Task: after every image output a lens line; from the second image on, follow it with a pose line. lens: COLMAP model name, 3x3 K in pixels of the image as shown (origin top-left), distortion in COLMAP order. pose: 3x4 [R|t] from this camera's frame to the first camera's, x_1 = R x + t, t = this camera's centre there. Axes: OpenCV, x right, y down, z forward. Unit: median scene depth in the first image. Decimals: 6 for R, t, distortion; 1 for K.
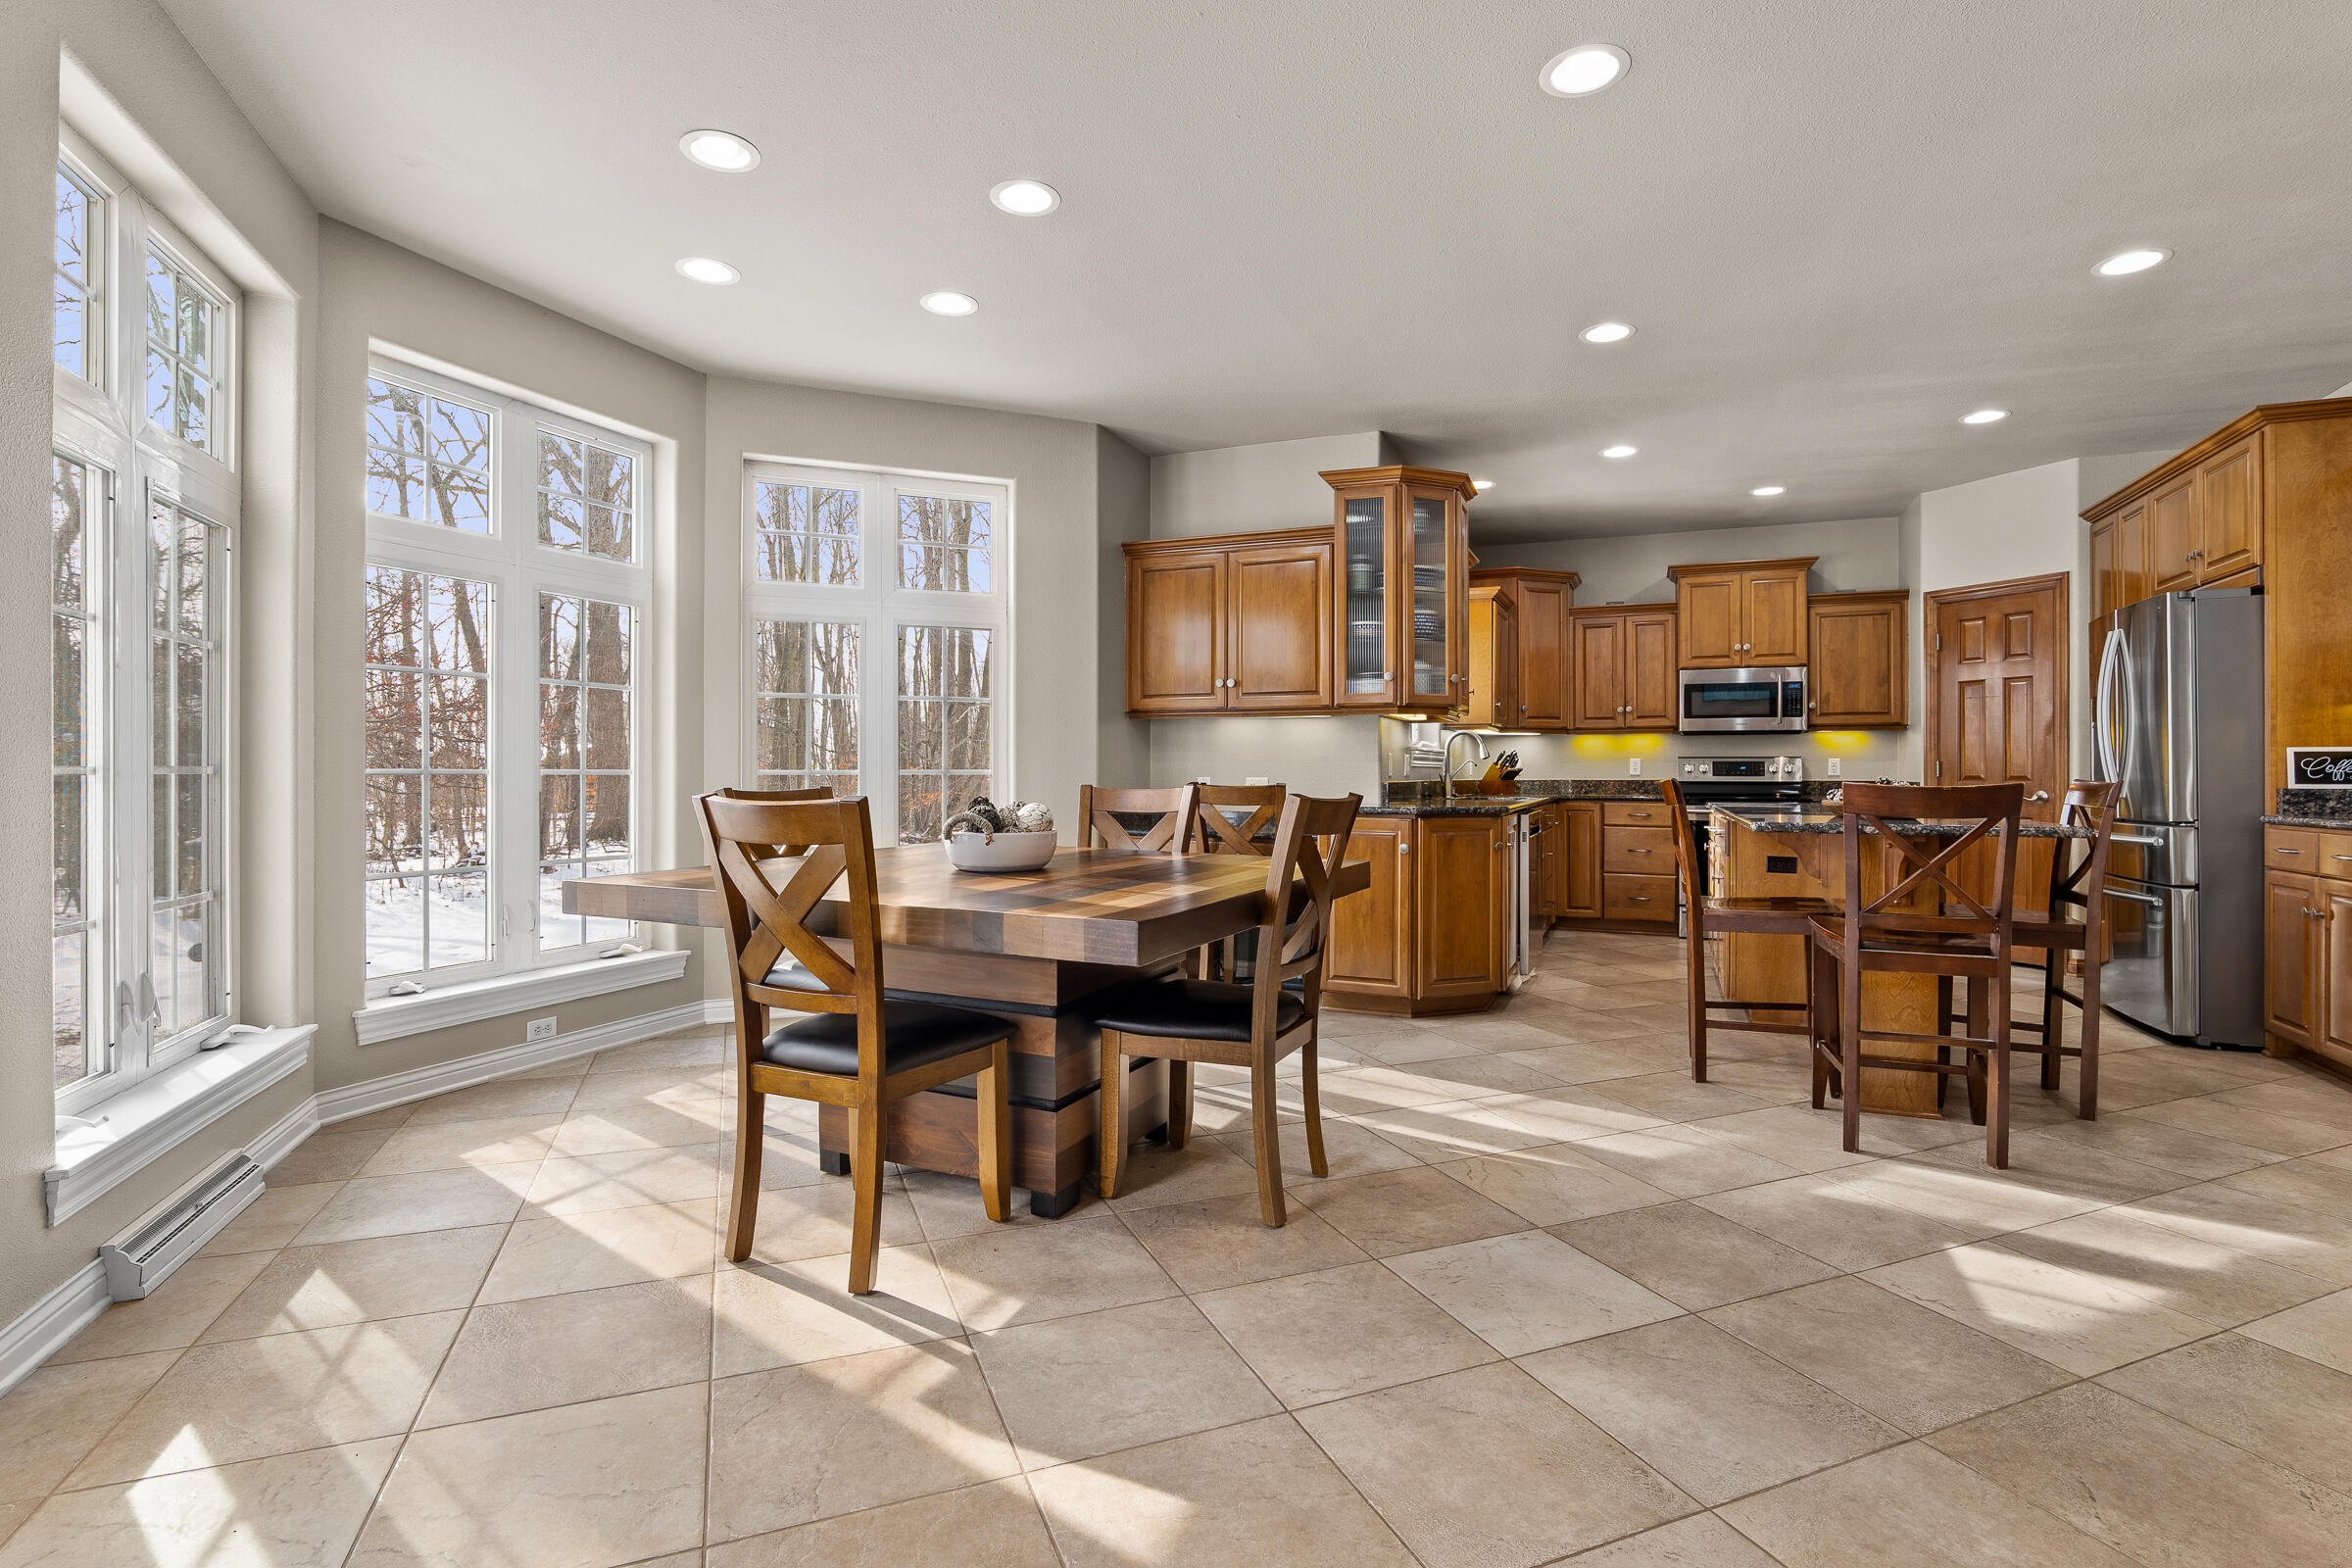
lens RADIAL K [[1106.9, 0, 1176.0], [0, 1106.9, 784.0], [0, 0, 1]] dist [-0.025506, -0.000041]
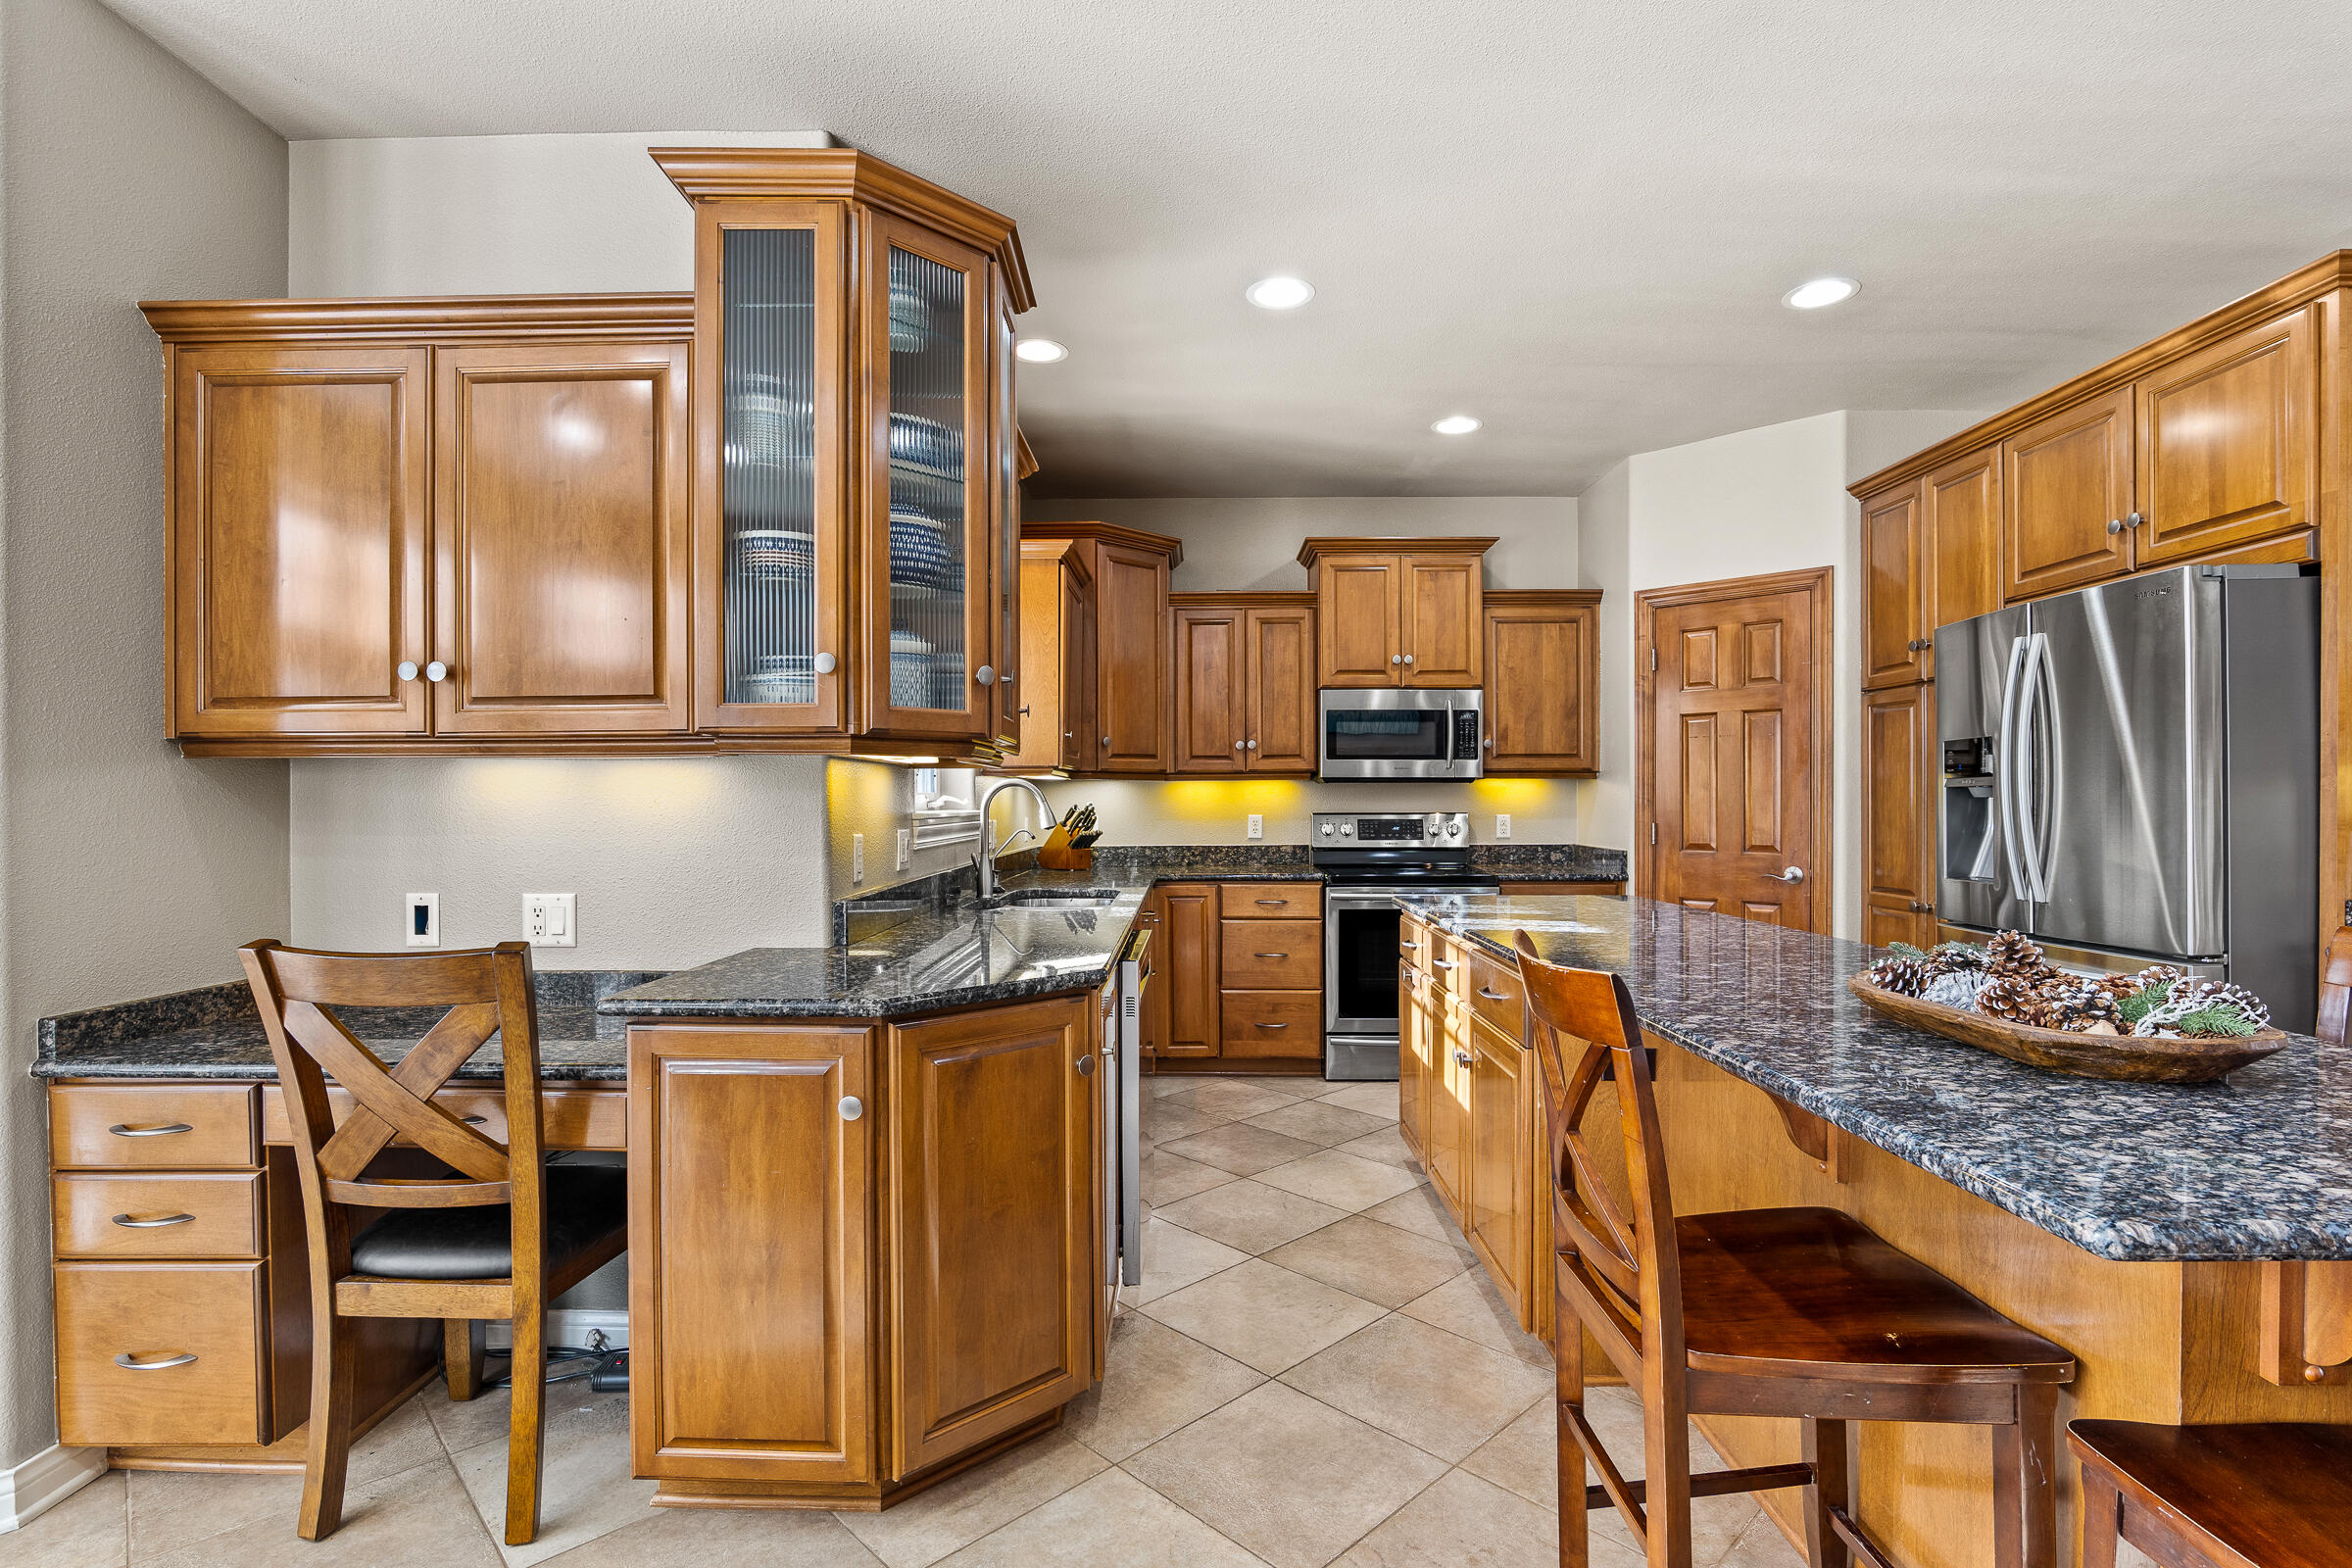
lens RADIAL K [[1106.9, 0, 1176.0], [0, 1106.9, 784.0], [0, 0, 1]] dist [-0.025506, -0.000041]
pose [[0.923854, 0.001387, 0.382743, 0.111692], [0.007732, 0.999722, -0.022286, -0.030456], [-0.382668, 0.023549, 0.923586, 0.409051]]
